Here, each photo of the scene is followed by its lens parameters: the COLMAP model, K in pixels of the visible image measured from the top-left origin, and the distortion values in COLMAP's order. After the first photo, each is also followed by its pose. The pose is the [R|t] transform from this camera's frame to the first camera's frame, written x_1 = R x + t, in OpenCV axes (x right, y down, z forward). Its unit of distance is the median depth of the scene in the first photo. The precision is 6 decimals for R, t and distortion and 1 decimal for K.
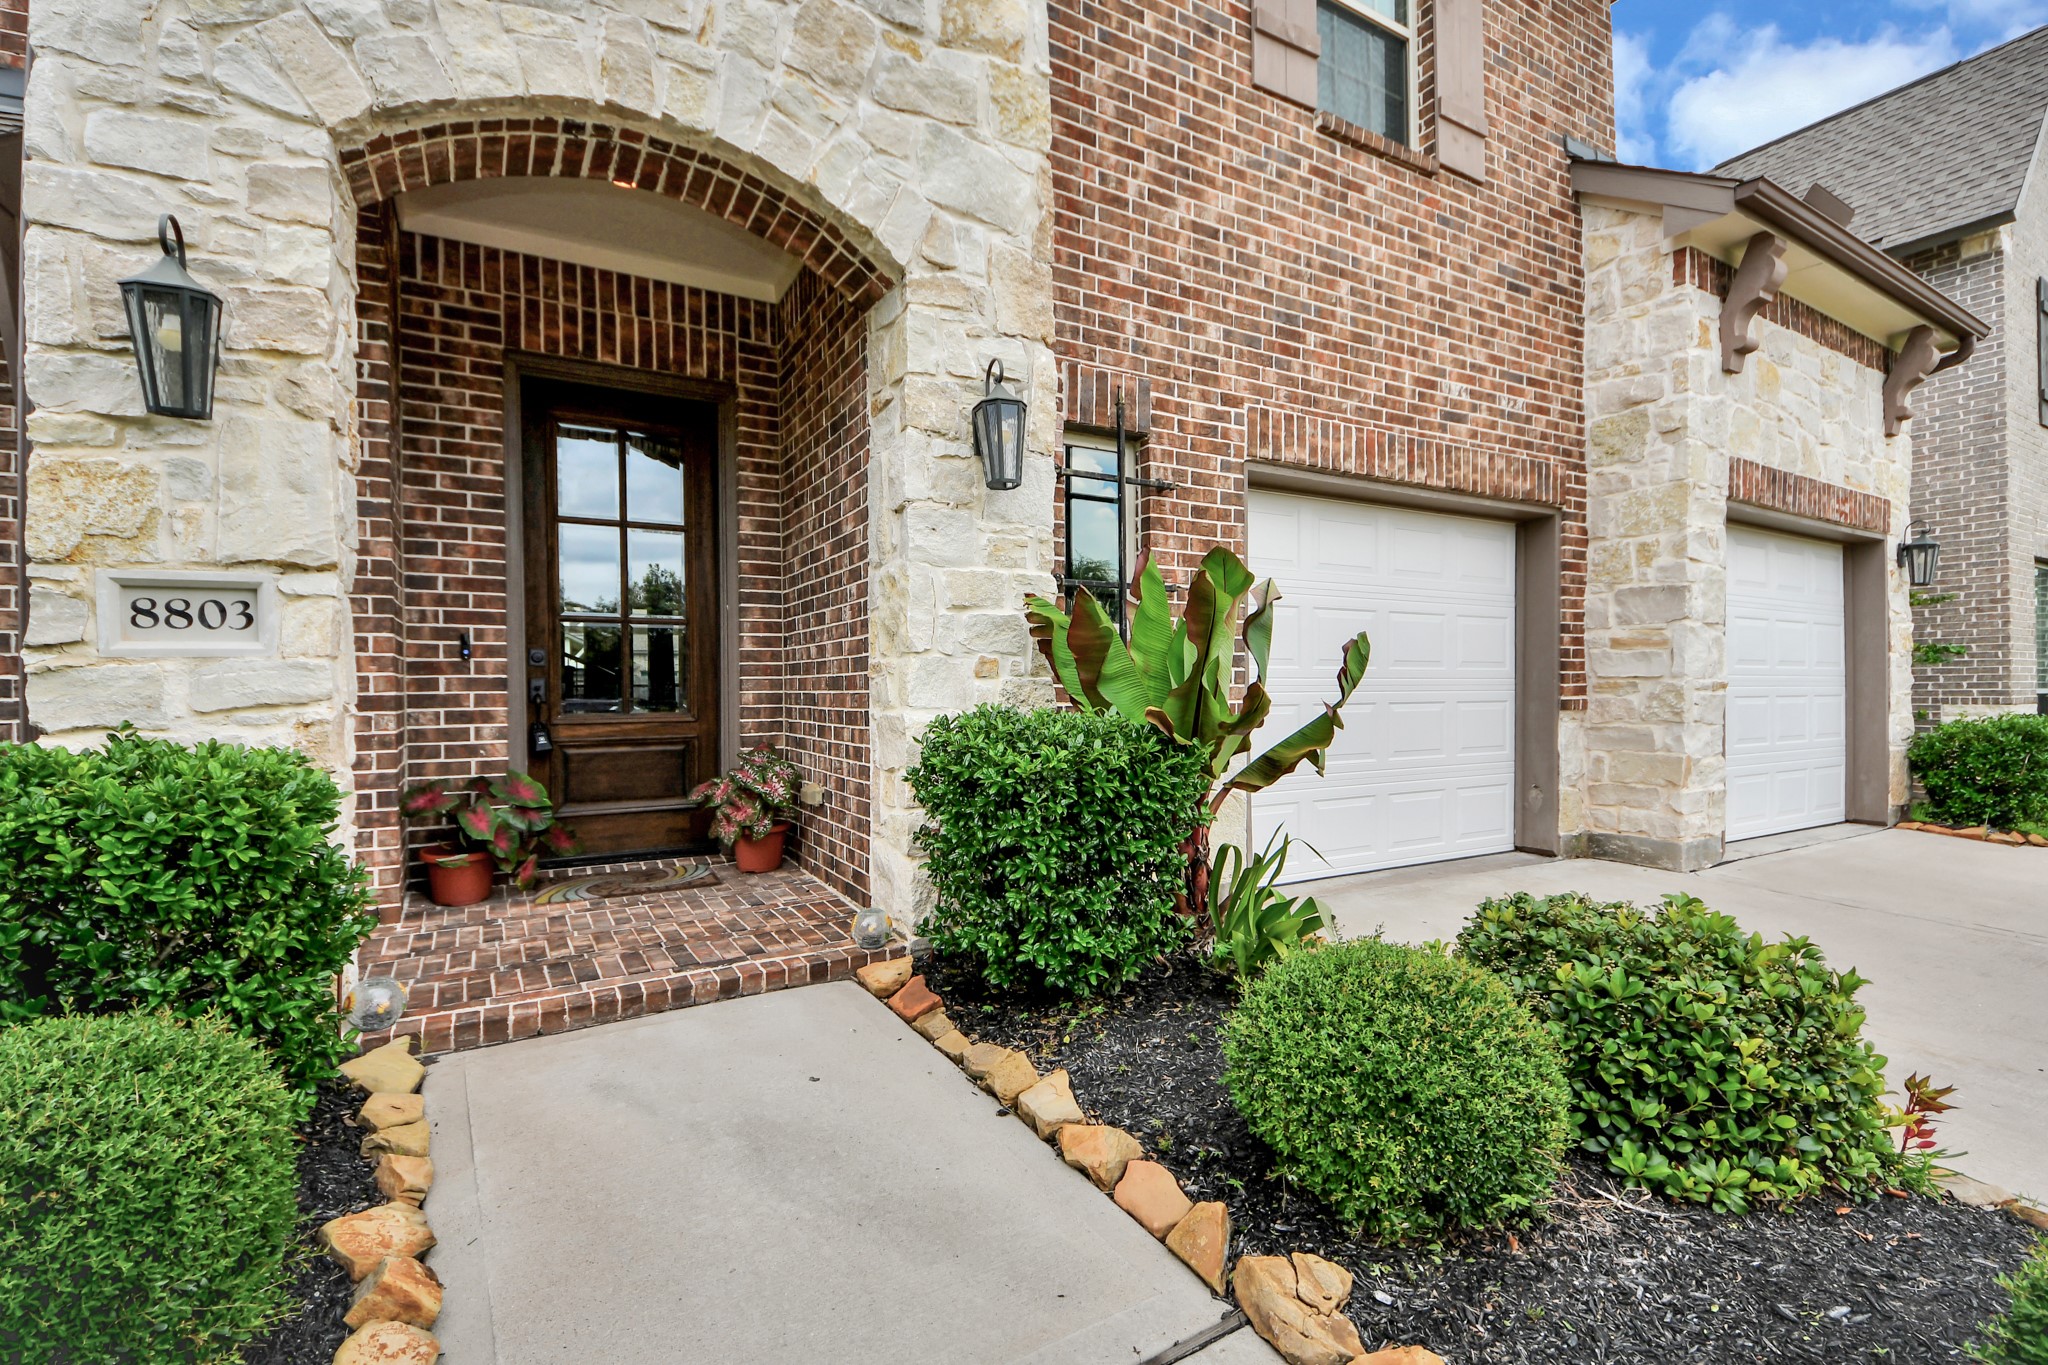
lens RADIAL K [[1016.2, 0, 1109.6], [0, 1016.2, 680.4], [0, 0, 1]] dist [0.010779, -0.003844]
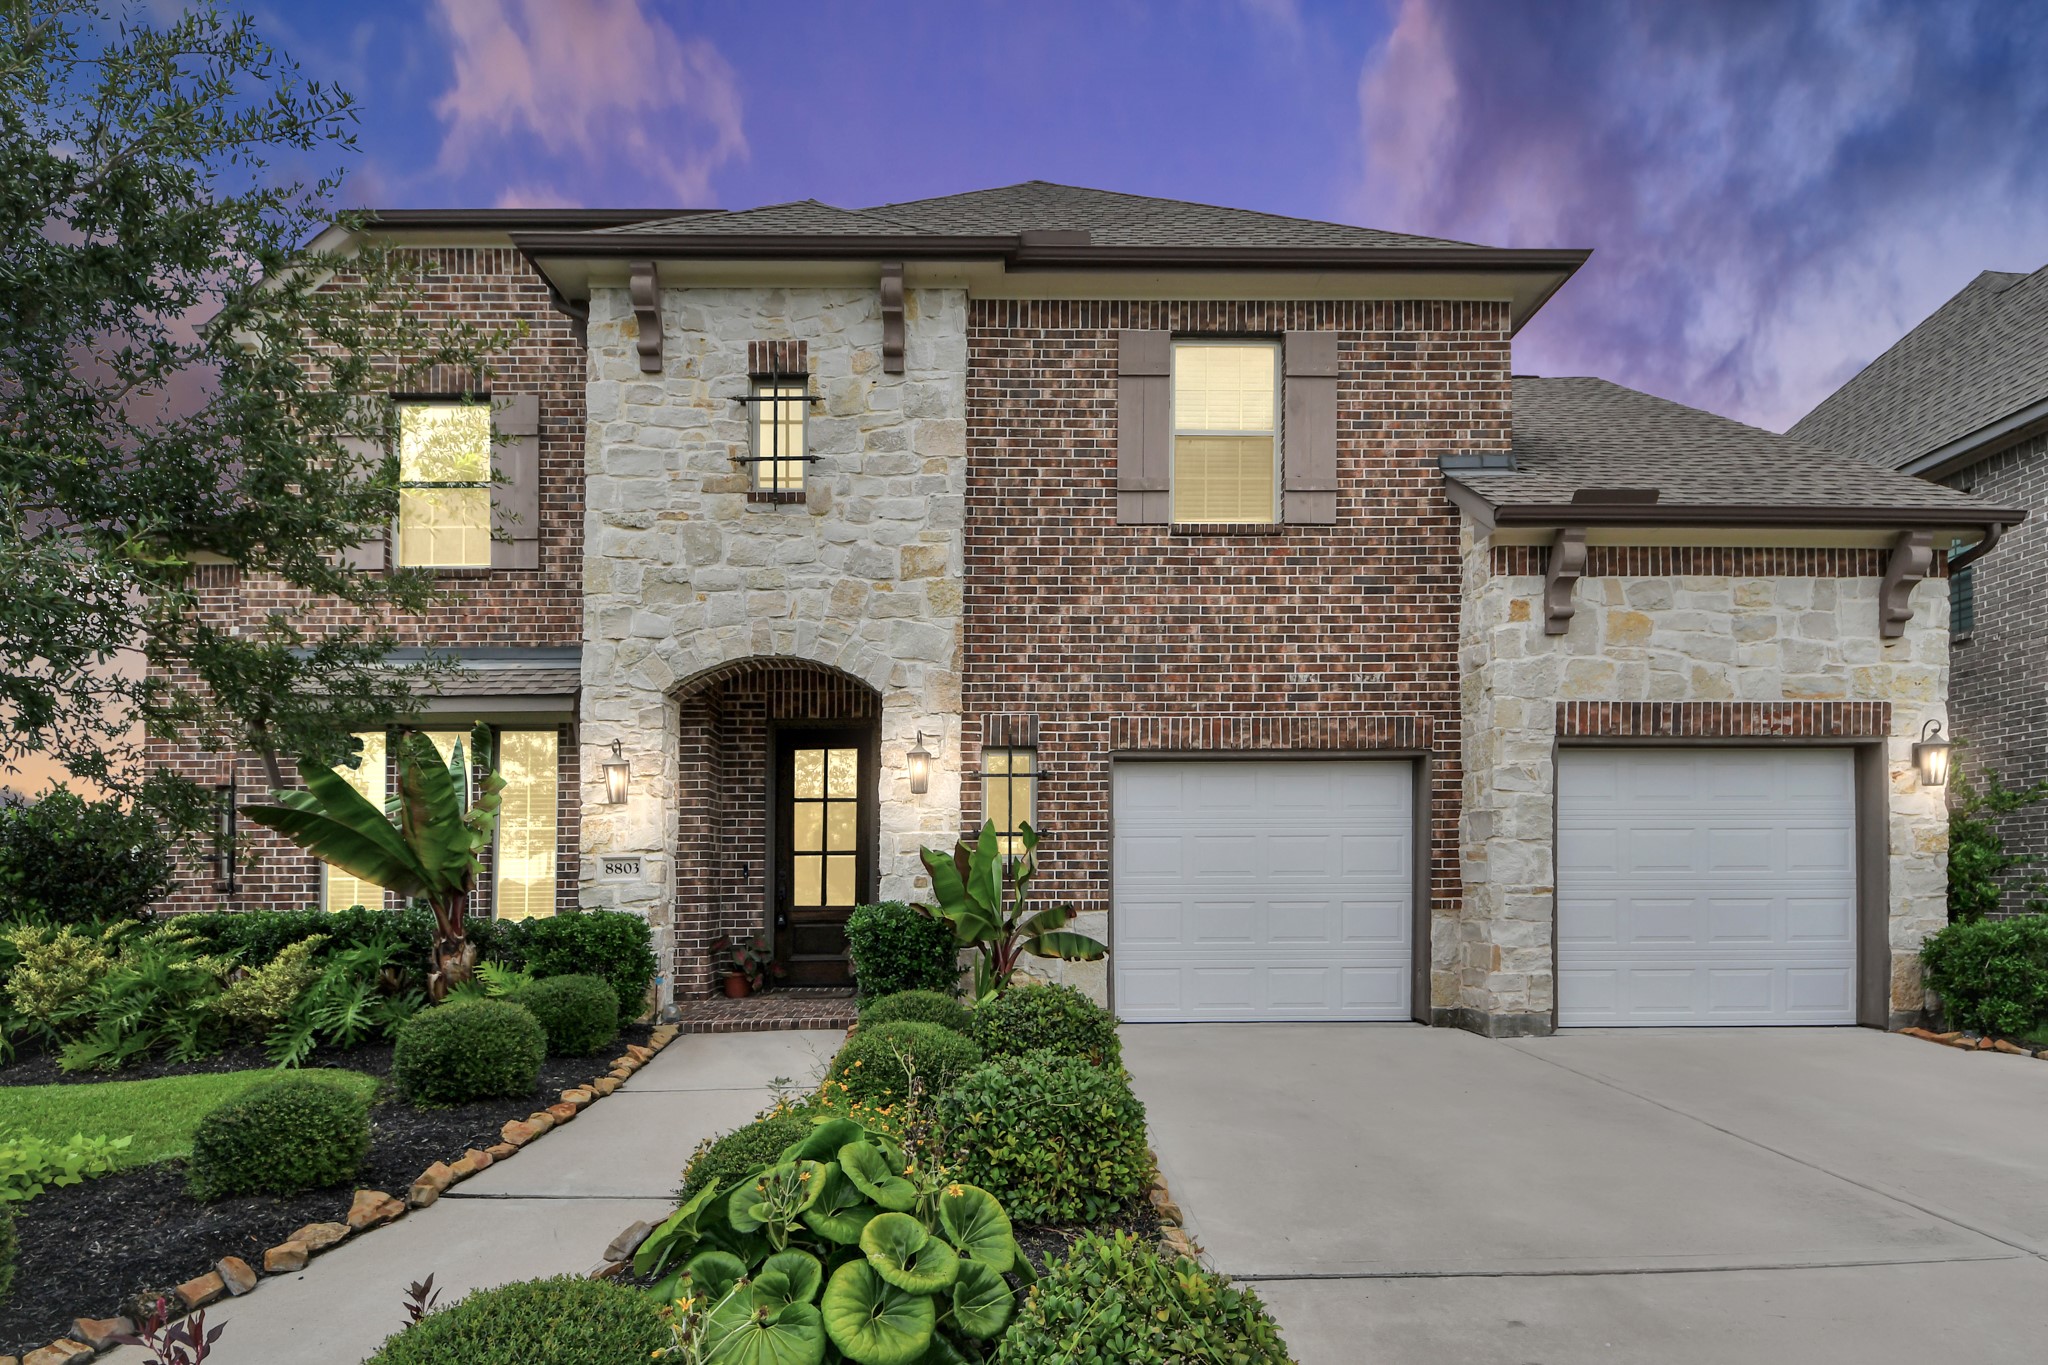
lens RADIAL K [[1848.6, 0, 1139.1], [0, 1848.6, 663.9], [0, 0, 1]] dist [0.057142, 0.000137]
pose [[0.839682, -0.065928, -0.539061, 1.824934], [0.006133, 0.993692, -0.111977, -0.022522], [0.543043, 0.090719, 0.834790, -1.508560]]
